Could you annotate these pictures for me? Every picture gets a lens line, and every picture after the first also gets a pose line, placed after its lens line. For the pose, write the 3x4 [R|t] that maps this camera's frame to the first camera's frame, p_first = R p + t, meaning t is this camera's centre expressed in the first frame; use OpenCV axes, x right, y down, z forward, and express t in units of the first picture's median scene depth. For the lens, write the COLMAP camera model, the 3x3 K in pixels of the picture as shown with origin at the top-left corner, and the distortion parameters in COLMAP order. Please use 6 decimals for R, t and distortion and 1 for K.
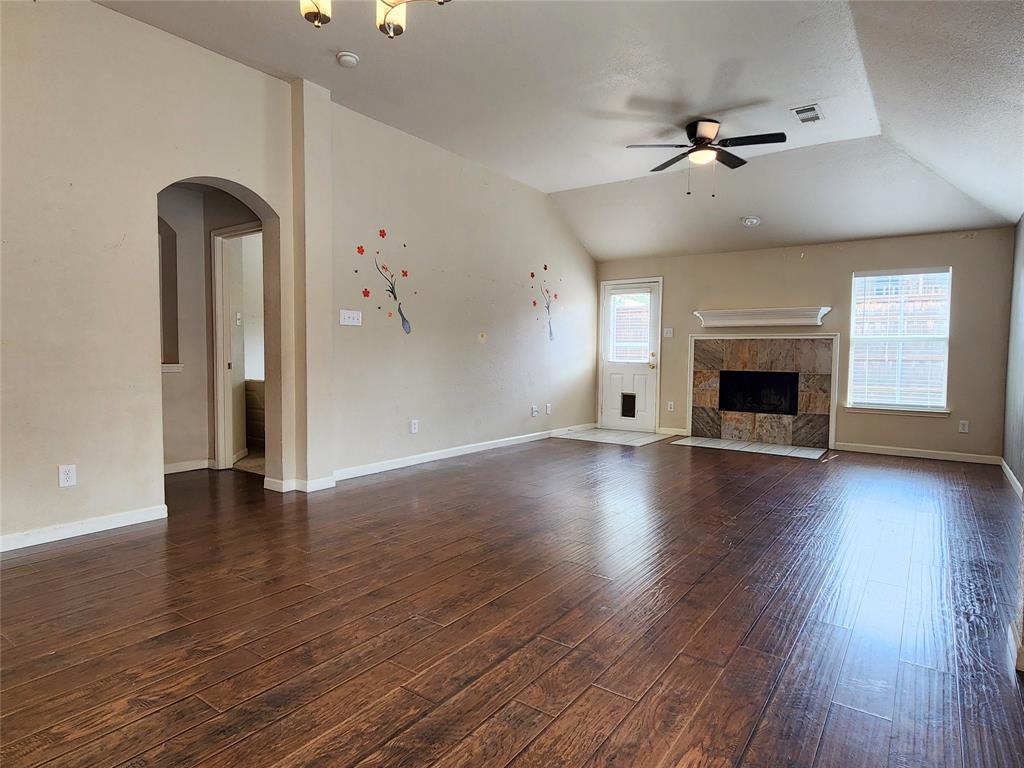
lens RADIAL K [[569.5, 0, 511.1], [0, 569.5, 382.4], [0, 0, 1]] dist [0.001206, -0.002569]
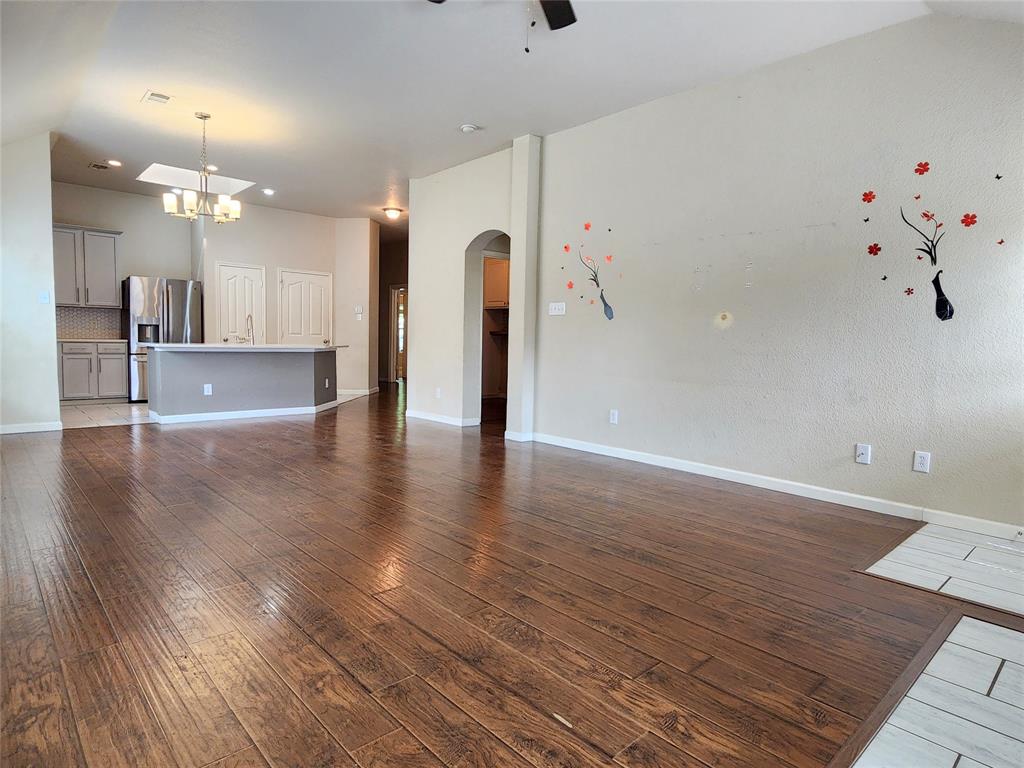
lens RADIAL K [[595.4, 0, 507.7], [0, 595.4, 381.1], [0, 0, 1]] dist [0.010220, 0.000960]
pose [[-0.188499, 0.062769, -0.980065, 0.634112], [-0.072643, 0.994330, 0.077654, -0.035279], [0.979383, 0.085833, -0.182871, 0.759093]]
